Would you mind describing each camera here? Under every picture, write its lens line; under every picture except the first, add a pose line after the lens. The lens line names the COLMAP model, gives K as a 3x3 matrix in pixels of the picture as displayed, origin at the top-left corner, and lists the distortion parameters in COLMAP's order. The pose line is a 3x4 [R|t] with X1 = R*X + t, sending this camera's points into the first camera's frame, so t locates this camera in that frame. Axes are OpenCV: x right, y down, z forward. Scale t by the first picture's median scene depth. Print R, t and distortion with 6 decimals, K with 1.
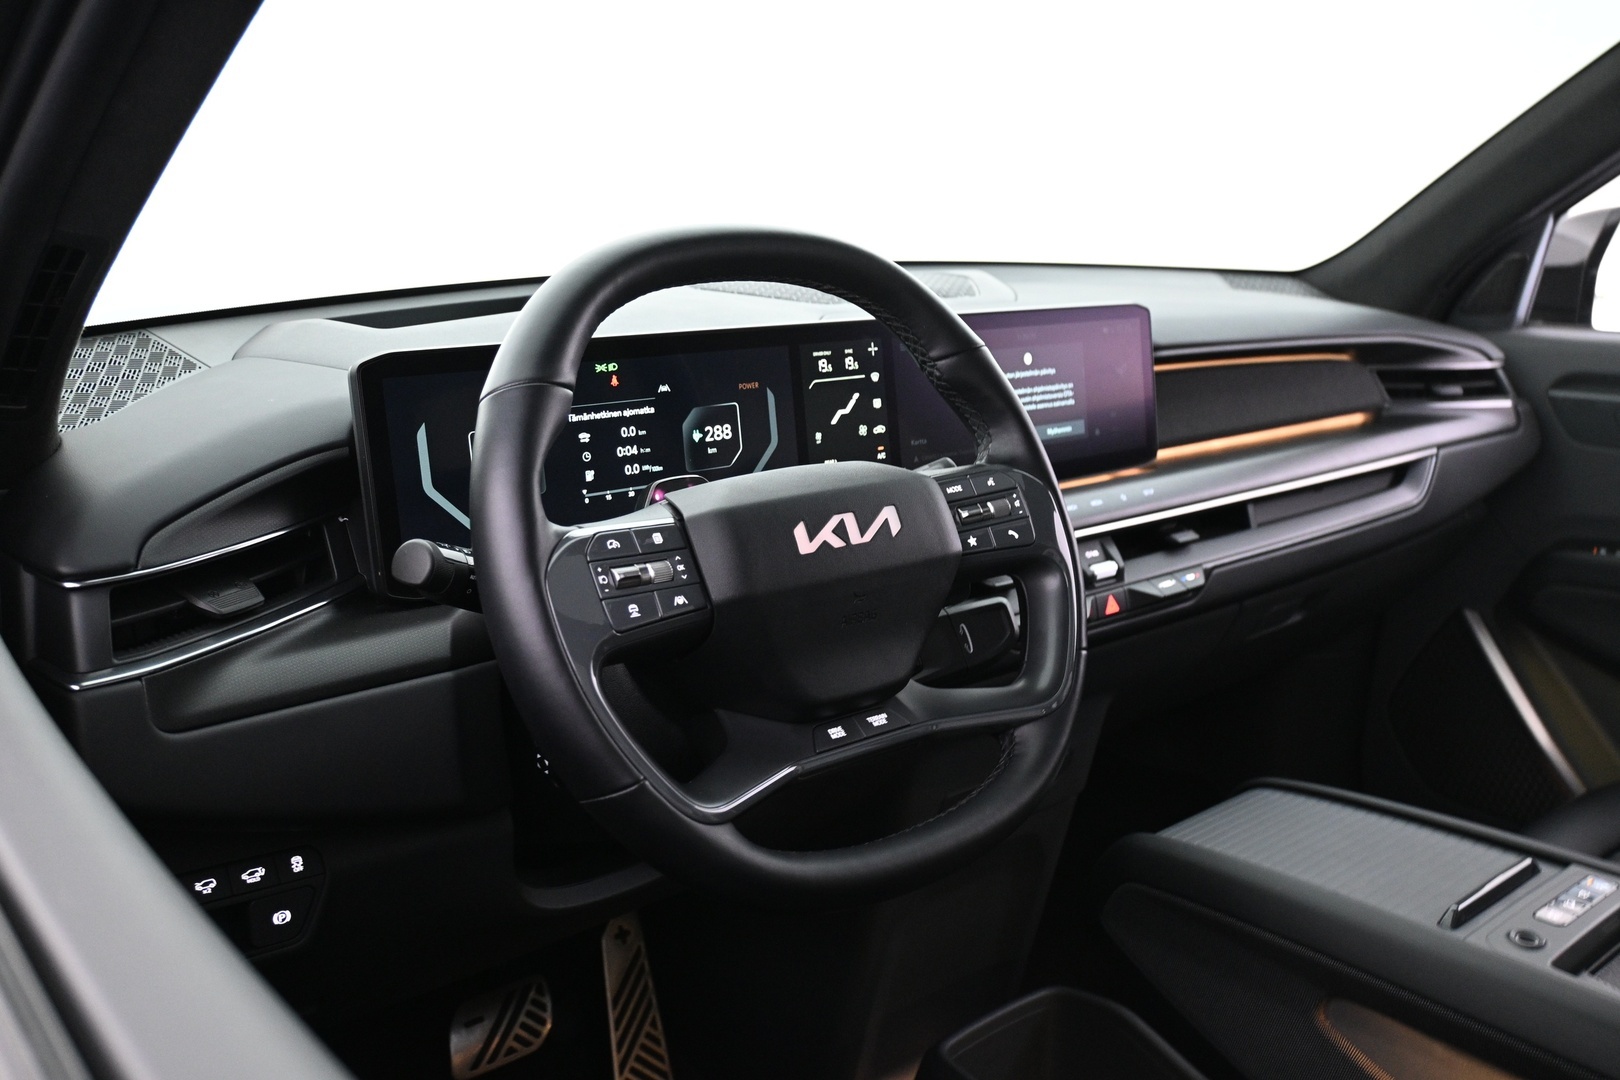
lens RADIAL K [[1396.7, 0, 813.4], [0, 1396.7, 539.1], [0, 0, 1]] dist [0.008066, 0.003415]
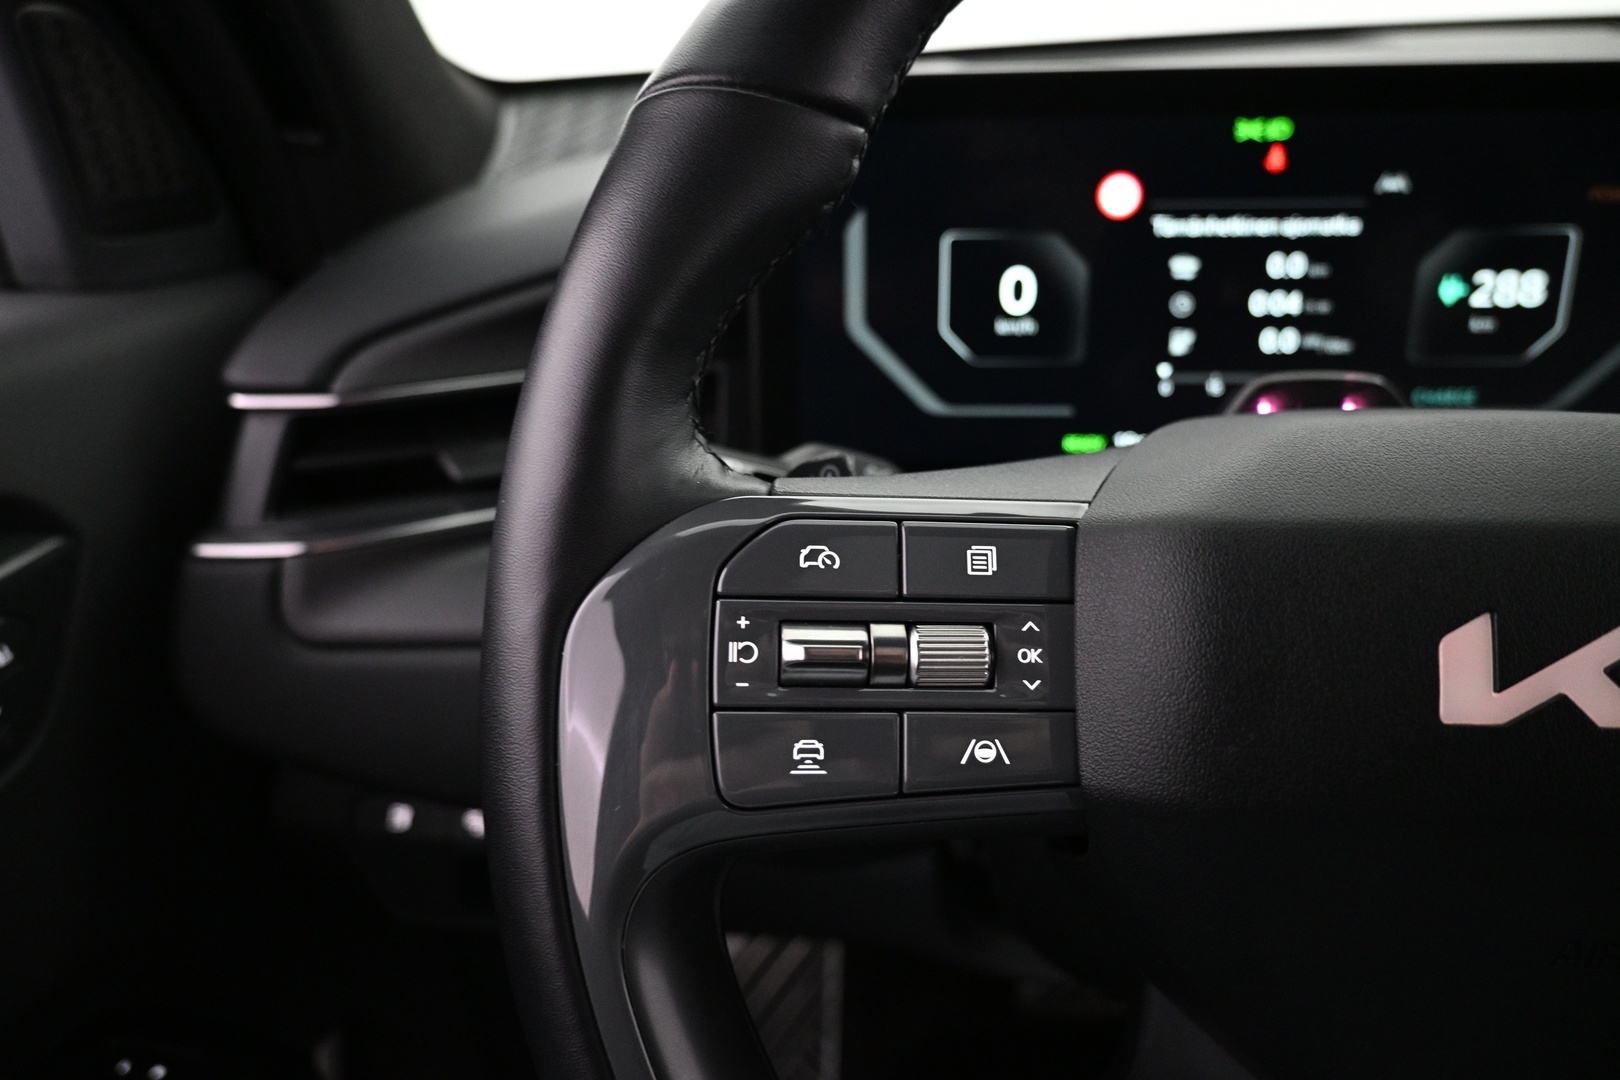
lens RADIAL K [[1098.8, 0, 805.5], [0, 1098.8, 531.8], [0, 0, 1]] dist [-0.010983, -0.003791]
pose [[0.710811, 0.257477, -0.654564, 0.029699], [-0.139921, 0.963755, 0.227155, -0.050596], [0.689326, -0.069877, 0.721073, 0.596858]]
